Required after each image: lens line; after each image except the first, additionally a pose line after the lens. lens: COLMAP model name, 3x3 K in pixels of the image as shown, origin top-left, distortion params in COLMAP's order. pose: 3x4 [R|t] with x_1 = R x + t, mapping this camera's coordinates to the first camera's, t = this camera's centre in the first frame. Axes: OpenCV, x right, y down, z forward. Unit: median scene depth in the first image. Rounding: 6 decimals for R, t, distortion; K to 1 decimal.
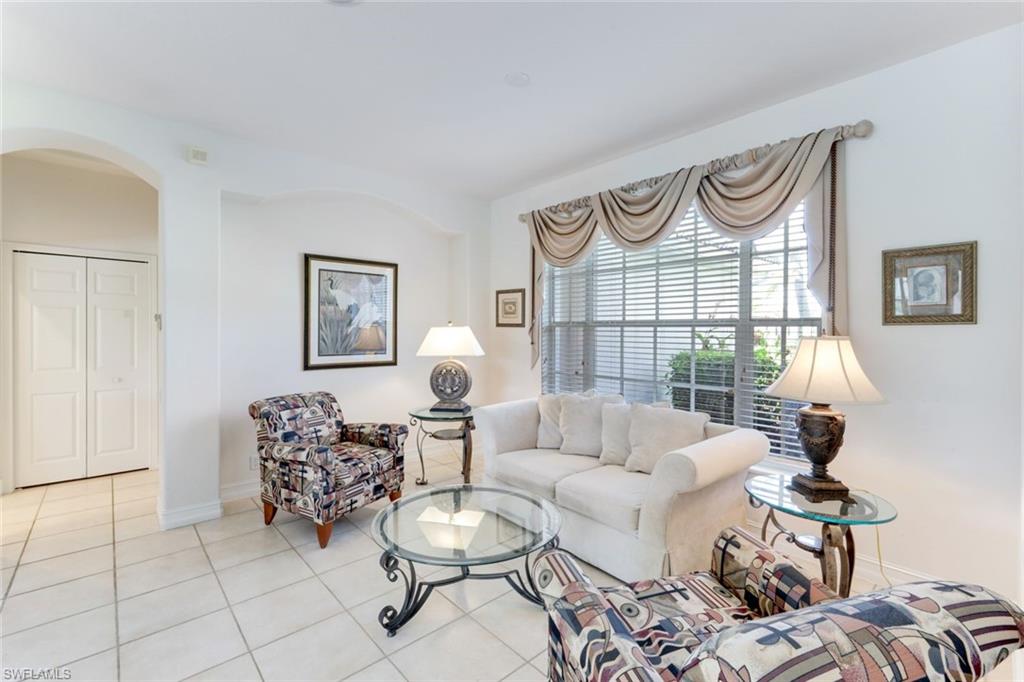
lens RADIAL K [[451.2, 0, 509.9], [0, 451.2, 333.2], [0, 0, 1]] dist [-0.000760, -0.000091]
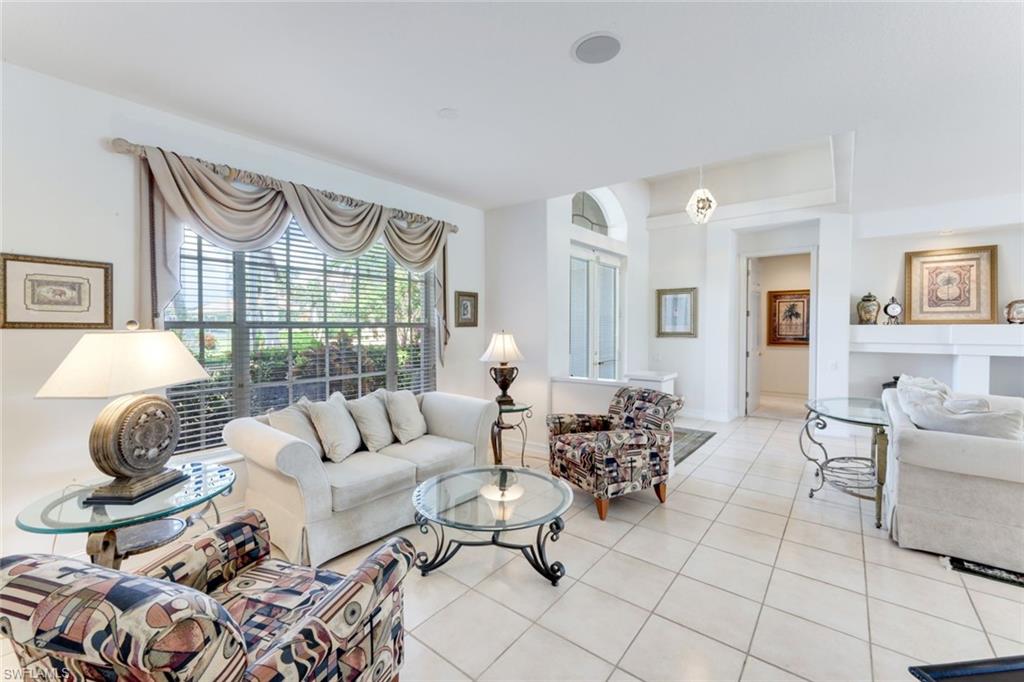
lens RADIAL K [[413.8, 0, 512.0], [0, 413.8, 341.0], [0, 0, 1]] dist [0.000637, 0.000031]
pose [[-0.165990, -0.038906, 0.985360, -0.784183], [0.010051, 0.999103, 0.041142, -0.021266], [-0.986076, 0.016733, -0.165450, 0.768511]]
